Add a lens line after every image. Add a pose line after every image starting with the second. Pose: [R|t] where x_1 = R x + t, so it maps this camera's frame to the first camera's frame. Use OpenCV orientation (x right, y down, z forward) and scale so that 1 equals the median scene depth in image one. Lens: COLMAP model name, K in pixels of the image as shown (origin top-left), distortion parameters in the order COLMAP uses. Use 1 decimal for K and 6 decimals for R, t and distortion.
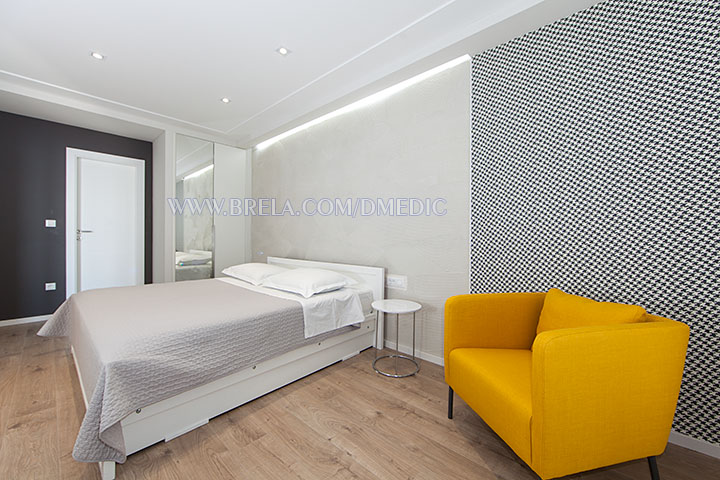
lens RADIAL K [[281.2, 0, 360.0], [0, 281.2, 240.0], [0, 0, 1]] dist [-0.000996, -0.000057]
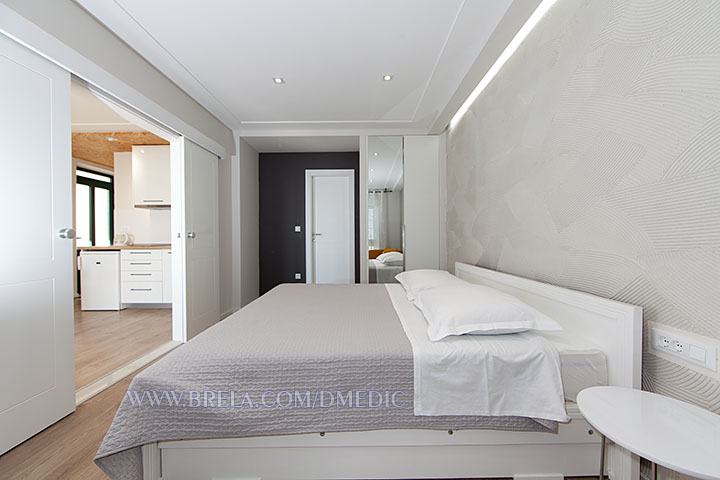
lens RADIAL K [[287.7, 0, 361.2], [0, 287.7, 236.8], [0, 0, 1]] dist [0.000569, 0.000097]
pose [[0.668229, -0.013230, -0.743838, 0.132778], [0.002971, 0.999881, -0.015115, -0.001547], [0.743949, 0.007890, 0.668189, 0.410950]]
